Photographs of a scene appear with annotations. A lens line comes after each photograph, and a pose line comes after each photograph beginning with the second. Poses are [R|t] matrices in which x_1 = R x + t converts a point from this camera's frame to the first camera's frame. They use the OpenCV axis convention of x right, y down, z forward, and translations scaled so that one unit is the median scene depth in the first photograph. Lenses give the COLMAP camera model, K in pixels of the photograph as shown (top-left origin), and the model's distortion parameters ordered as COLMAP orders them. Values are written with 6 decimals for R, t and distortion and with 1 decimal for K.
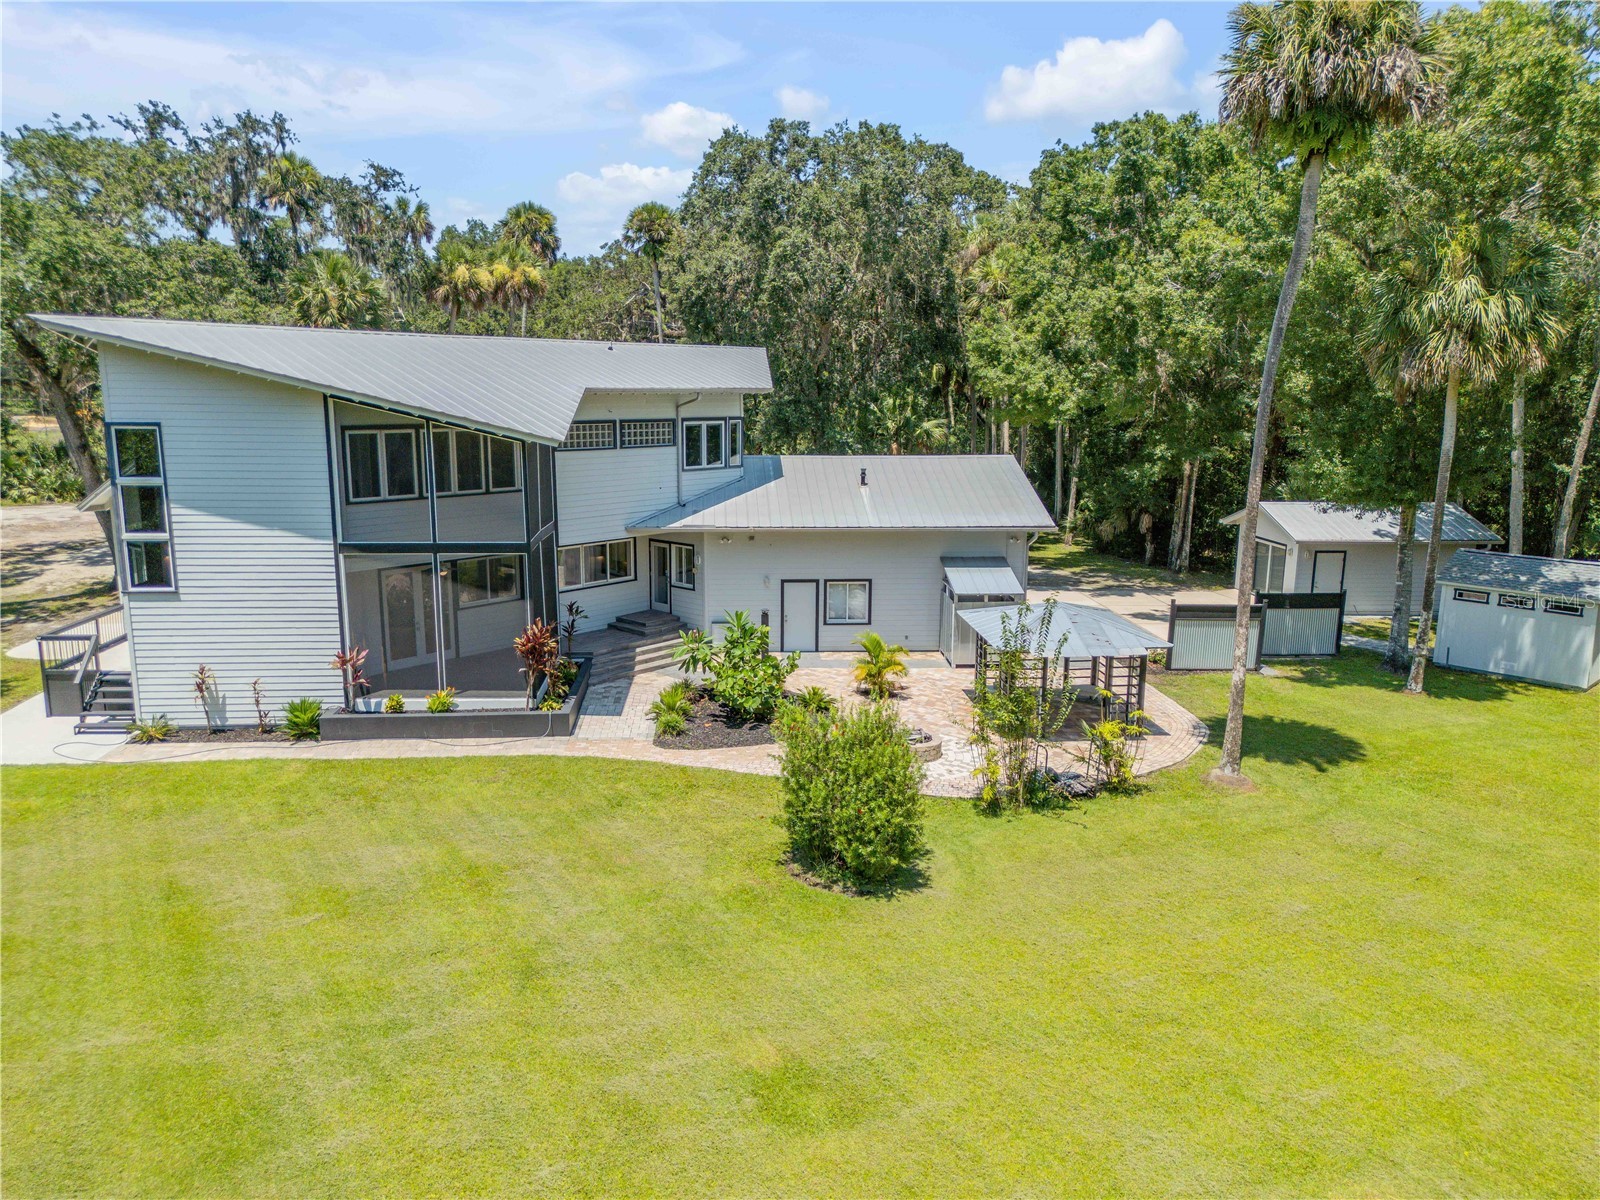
lens RADIAL K [[1131.4, 0, 795.8], [0, 1131.4, 606.7], [0, 0, 1]] dist [0.063158, -0.049185]
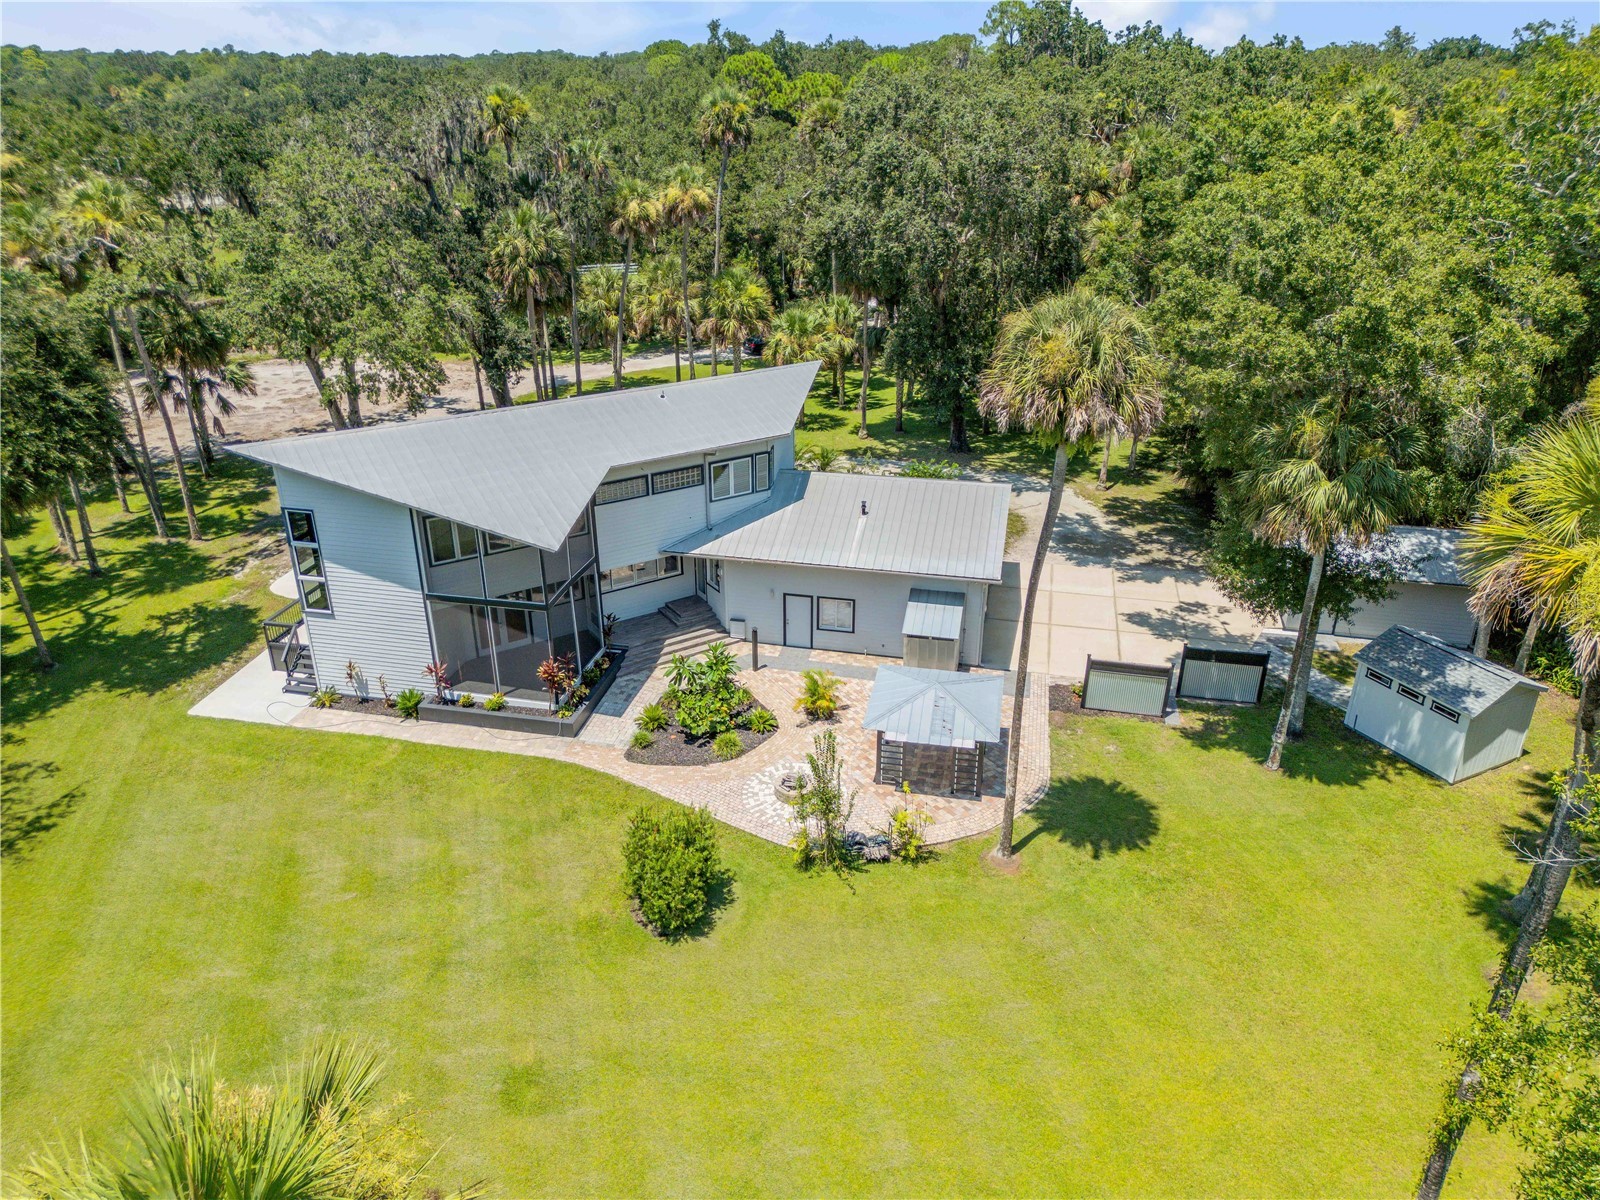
lens RADIAL K [[1126.1, 0, 794.2], [0, 1126.1, 606.9], [0, 0, 1]] dist [0.078669, -0.089818]
pose [[0.958916, 0.115754, -0.259001, 0.404850], [-0.048508, 0.966425, 0.252328, -0.406185], [0.279513, -0.229398, 0.932335, -0.208213]]
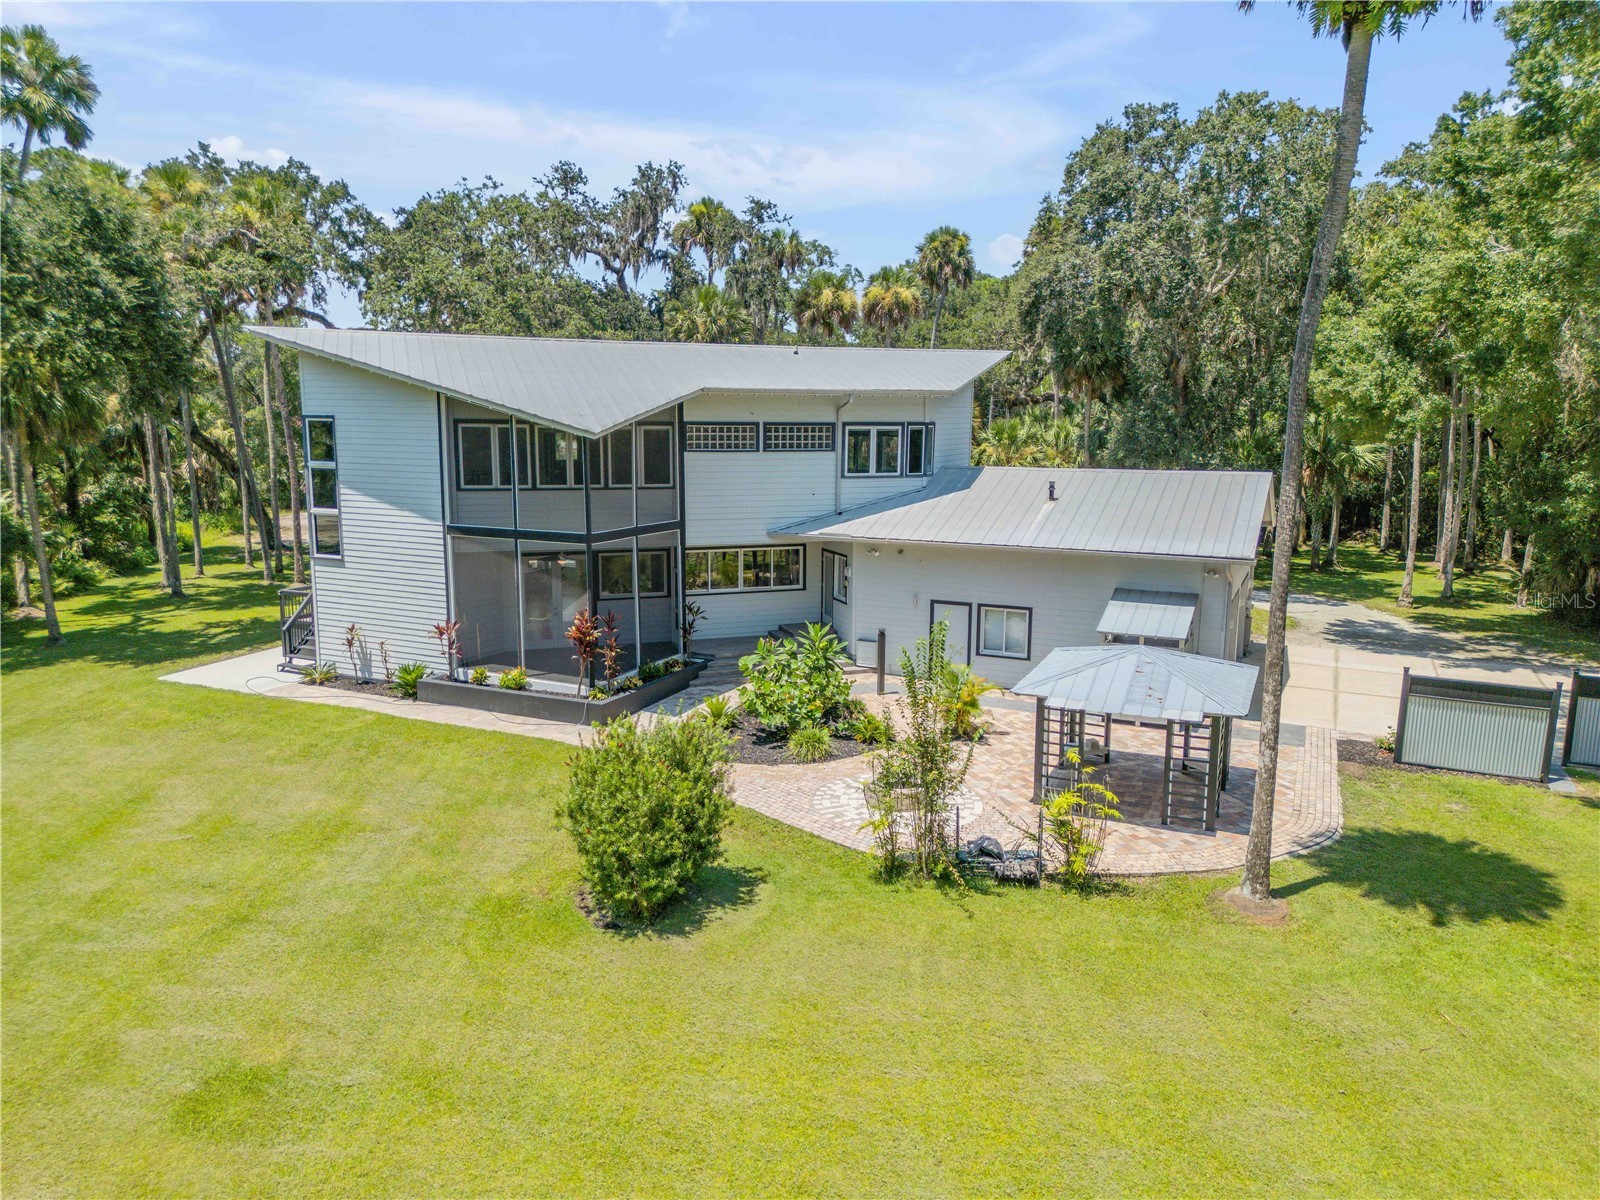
lens RADIAL K [[1126.1, 0, 794.2], [0, 1126.1, 606.9], [0, 0, 1]] dist [0.078669, -0.089818]
pose [[0.871837, 0.082628, -0.482777, 0.409709], [-0.097355, 0.995235, -0.005476, -0.003321], [0.480024, 0.051775, 0.875726, 0.194008]]
